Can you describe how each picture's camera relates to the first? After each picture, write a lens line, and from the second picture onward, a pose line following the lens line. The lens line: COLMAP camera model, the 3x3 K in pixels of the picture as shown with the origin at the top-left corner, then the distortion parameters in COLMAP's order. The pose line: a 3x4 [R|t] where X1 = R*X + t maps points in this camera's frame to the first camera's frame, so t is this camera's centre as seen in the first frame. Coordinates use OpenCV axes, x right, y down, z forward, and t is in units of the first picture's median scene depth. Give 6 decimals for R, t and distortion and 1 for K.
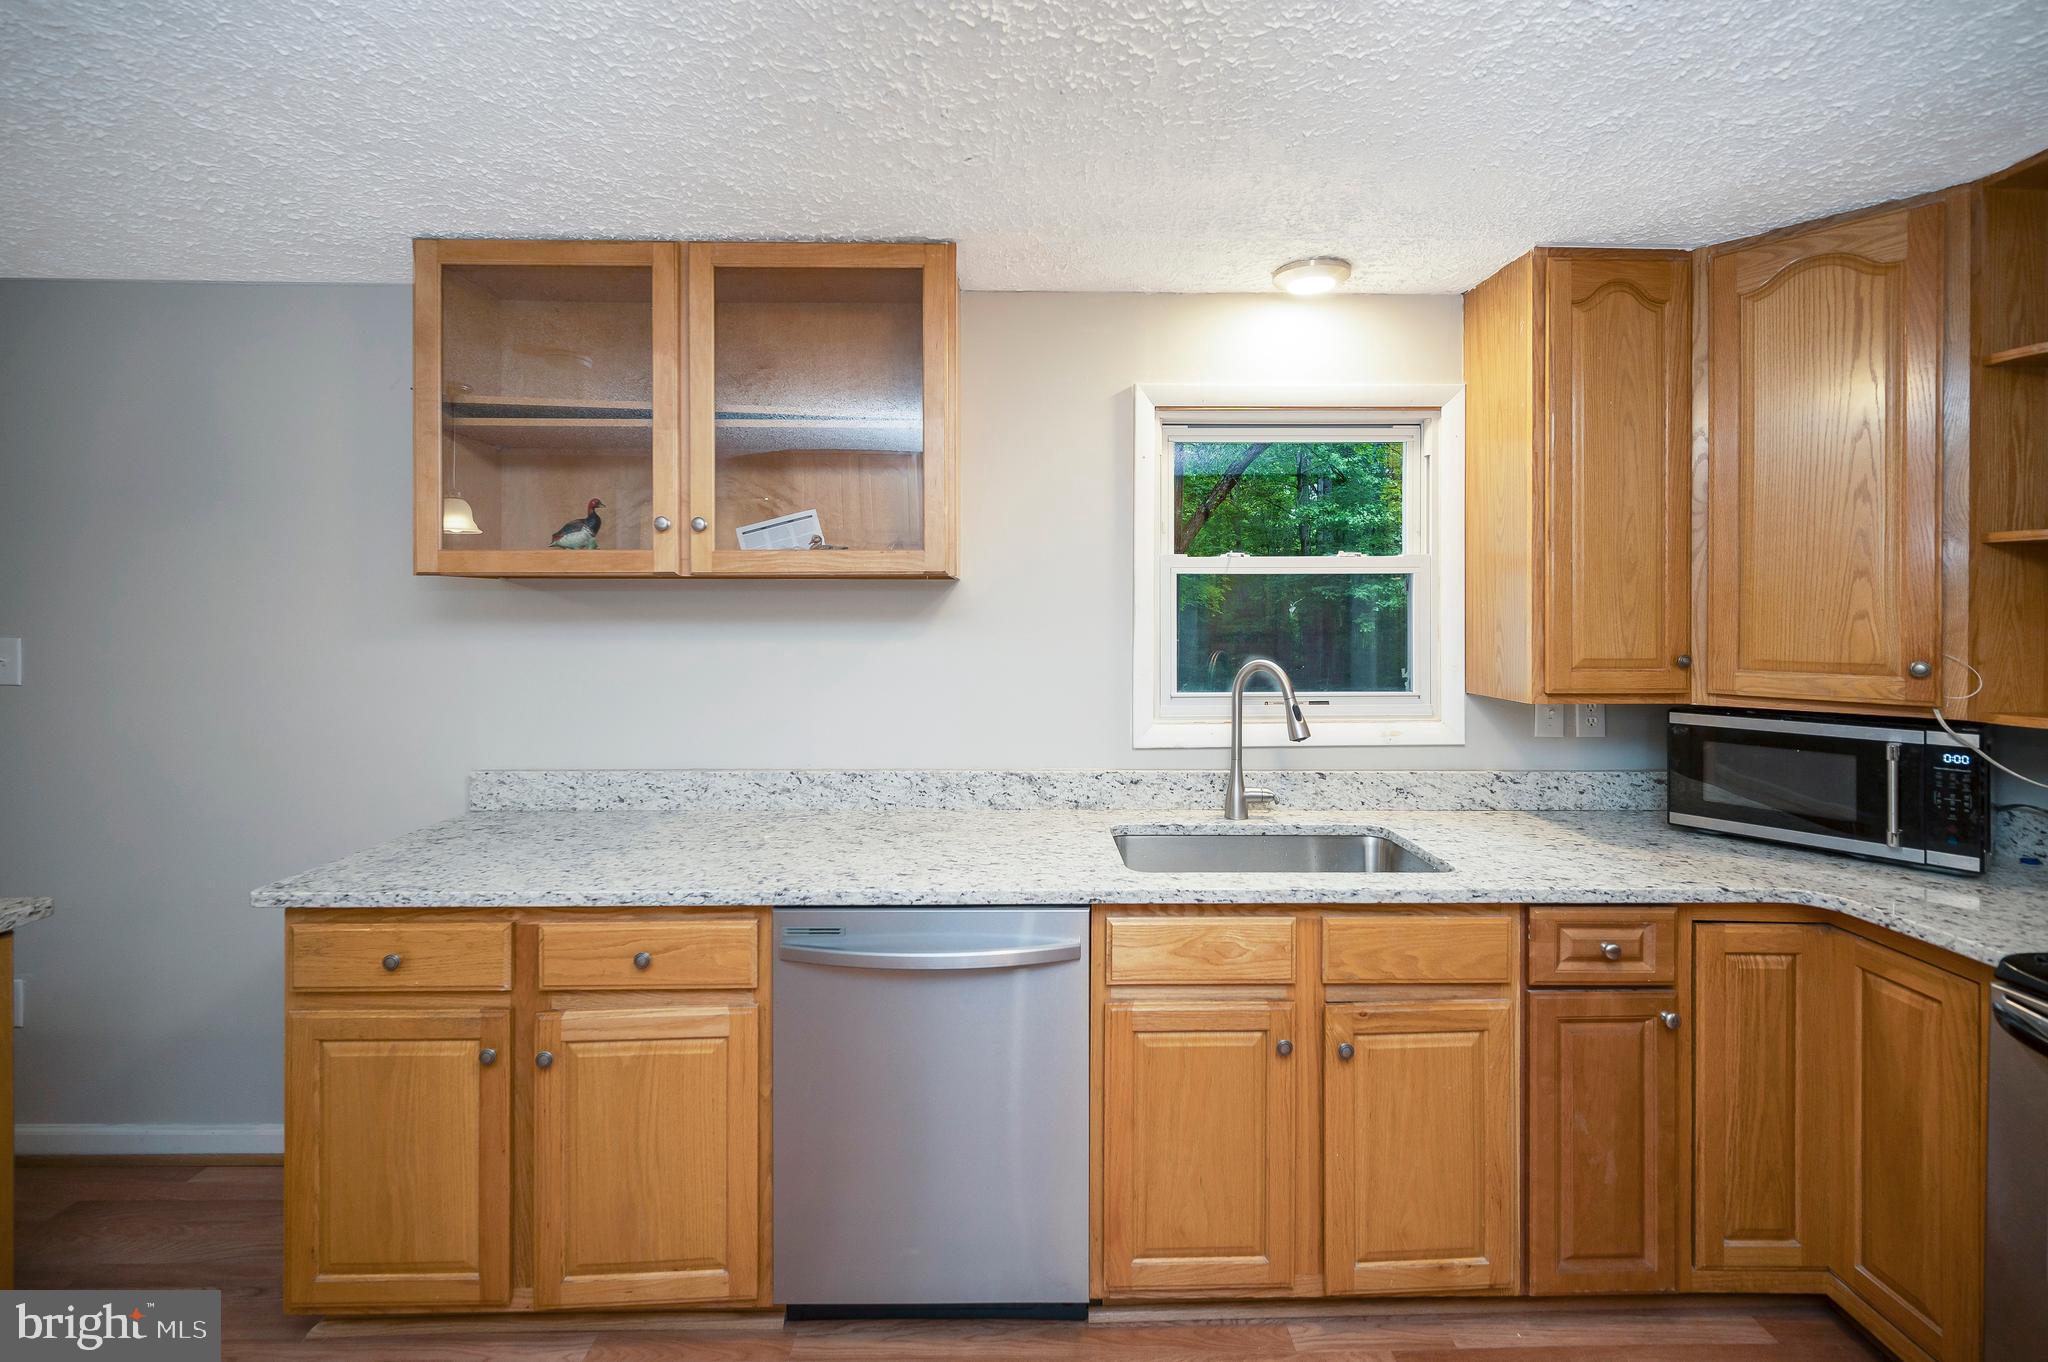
lens RADIAL K [[825.5, 0, 1042.1], [0, 825.5, 614.6], [0, 0, 1]] dist [-0.002524, 0.000249]
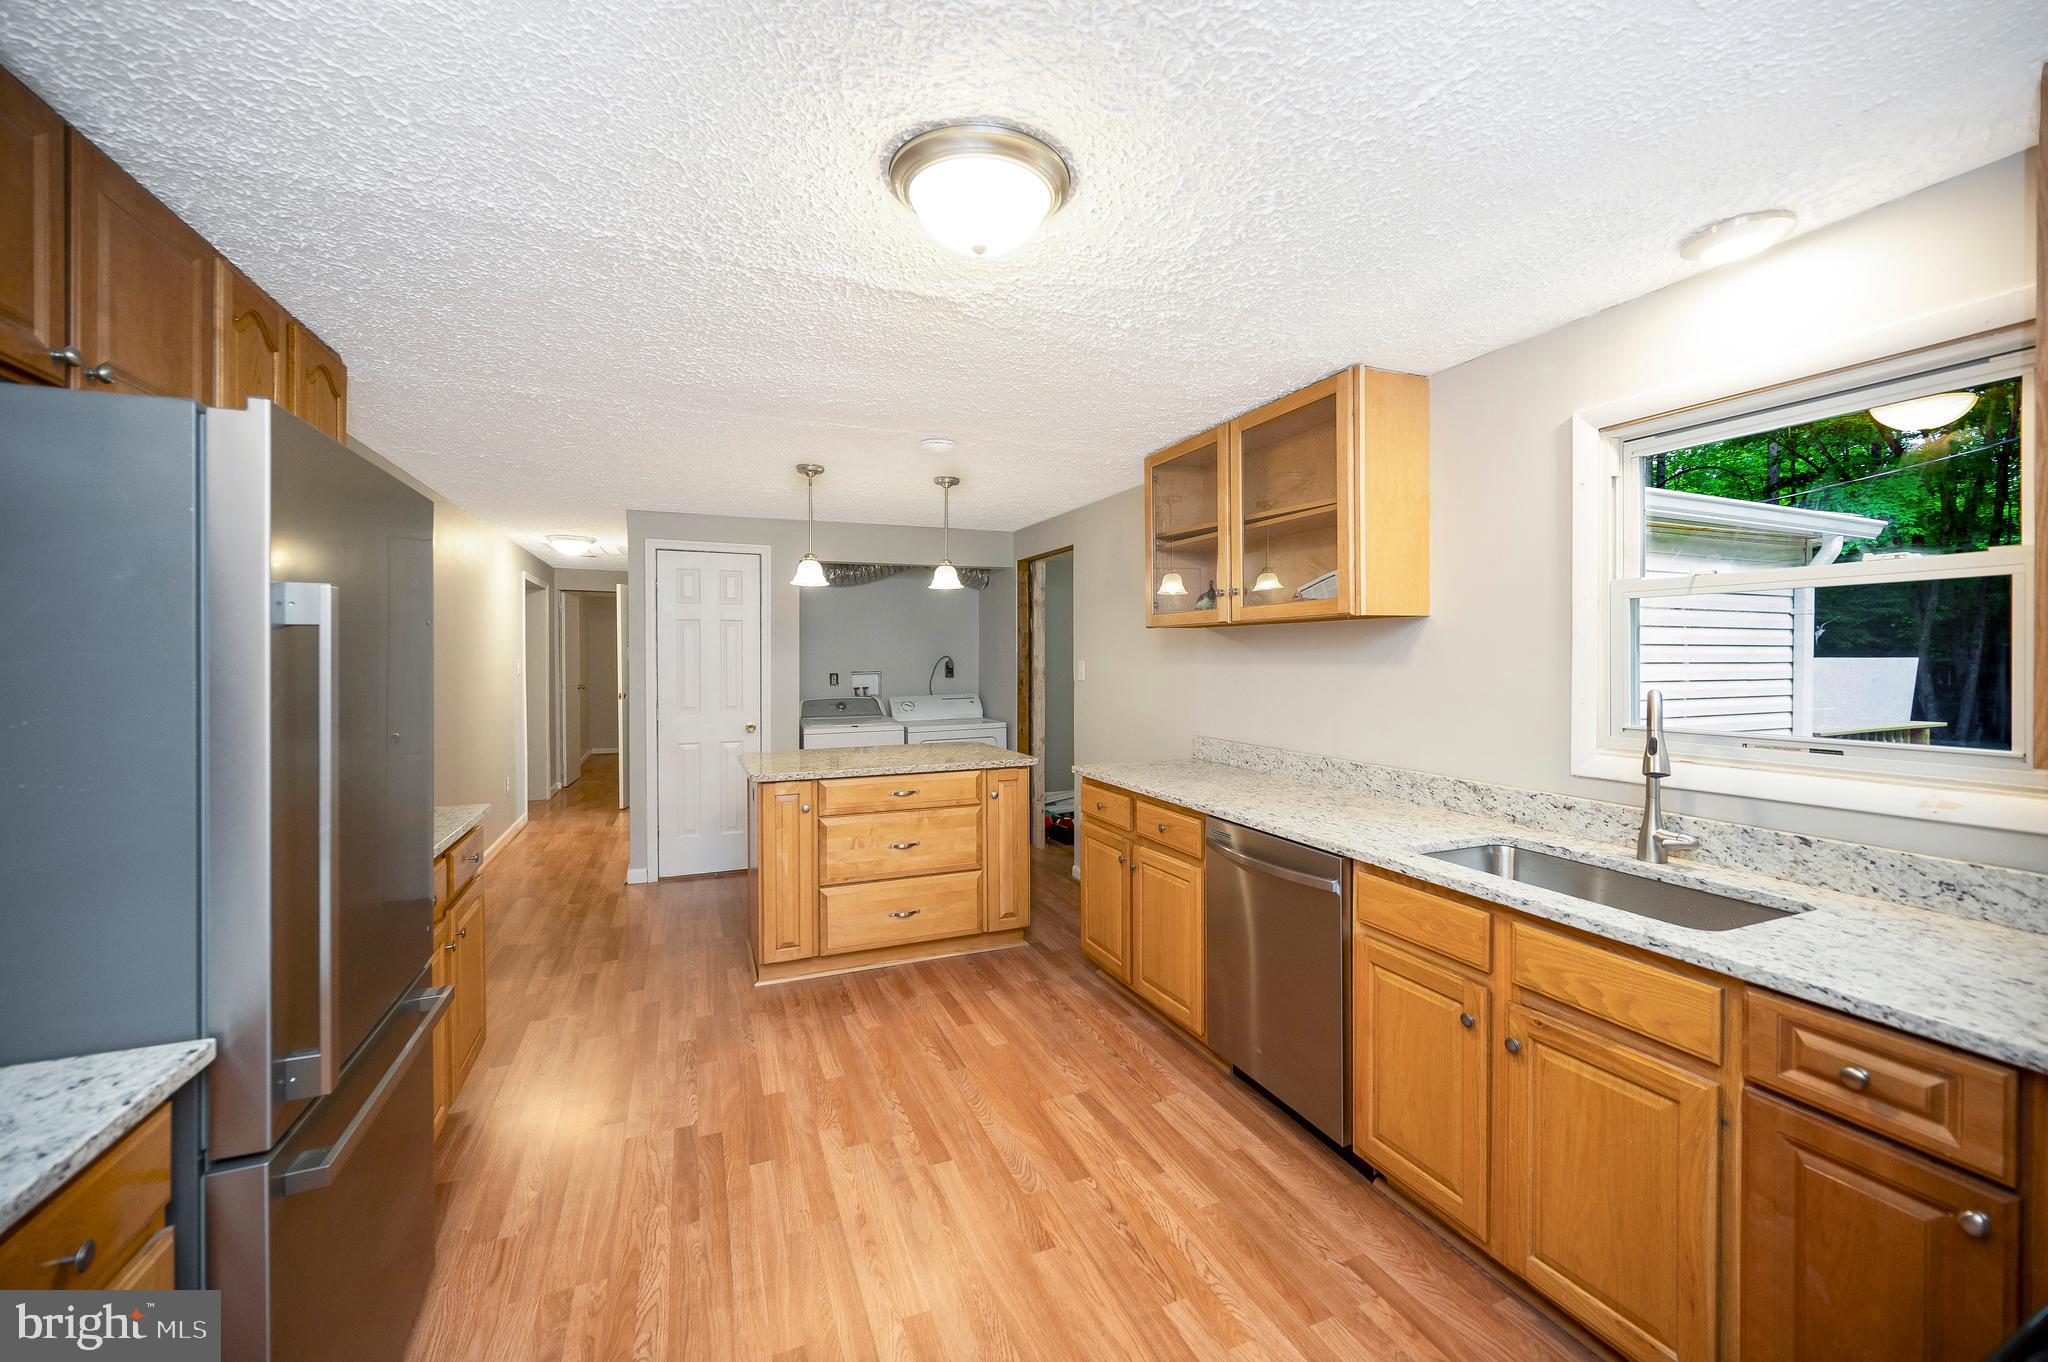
lens RADIAL K [[825.5, 0, 1014.7], [0, 825.5, 652.1], [0, 0, 1]] dist [-0.002524, 0.000249]
pose [[0.350822, -0.004155, -0.936433, 0.969289], [0.004334, 0.999987, -0.002813, 0.014606], [0.936432, -0.003072, 0.350835, 0.014235]]
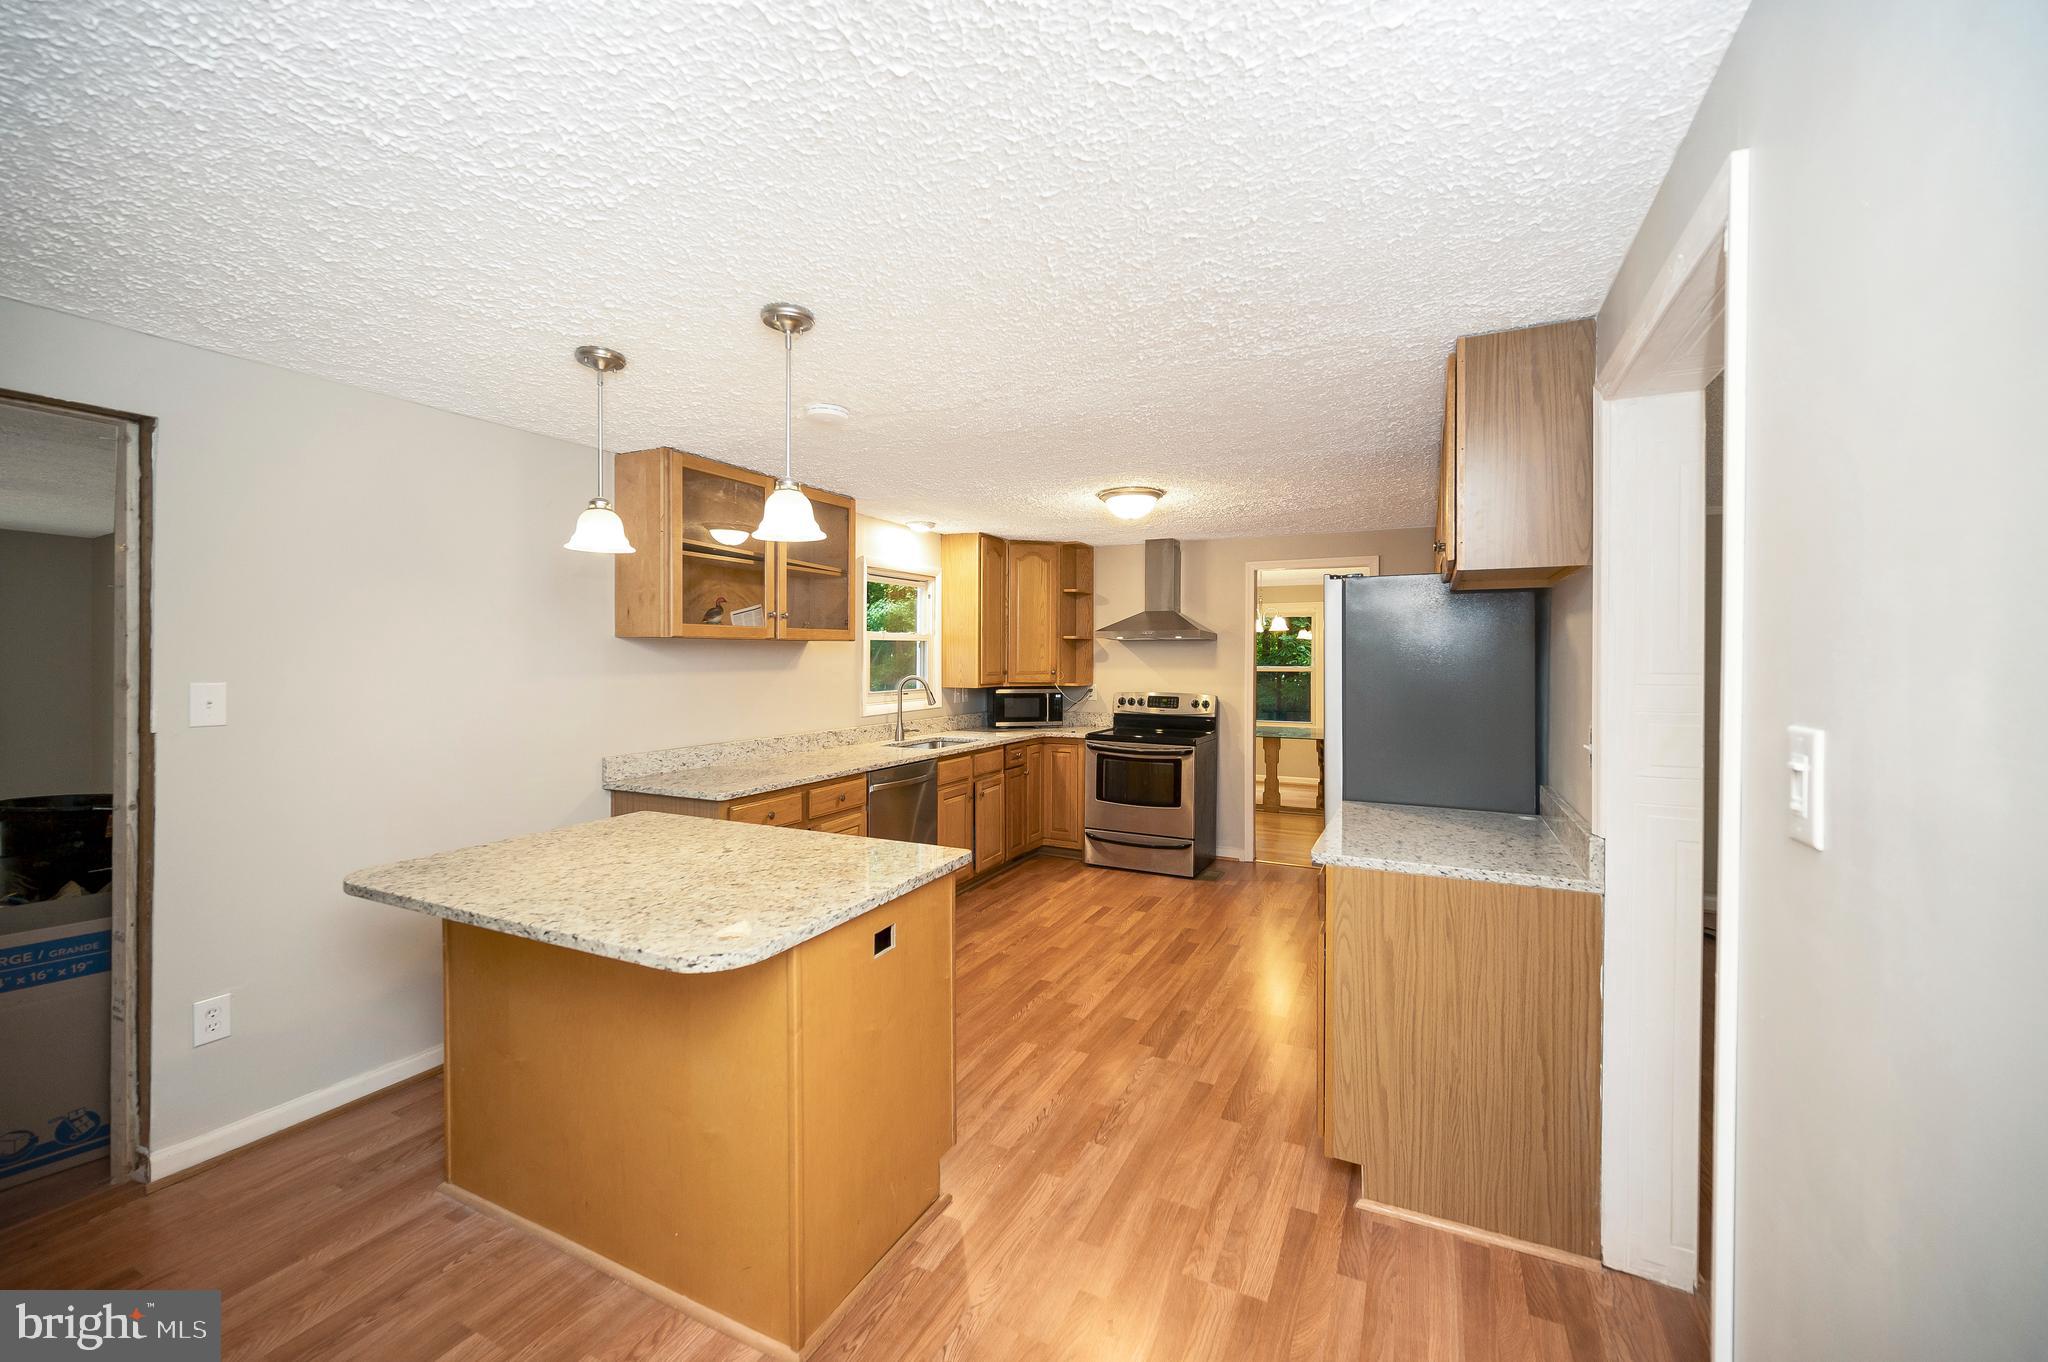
lens RADIAL K [[825.5, 0, 1046.9], [0, 825.5, 648.8], [0, 0, 1]] dist [-0.002524, 0.000249]
pose [[0.440637, 0.006090, 0.897665, -2.020354], [-0.003391, 0.999981, -0.005120, -0.016899], [-0.897679, -0.000788, 0.440649, -0.535613]]
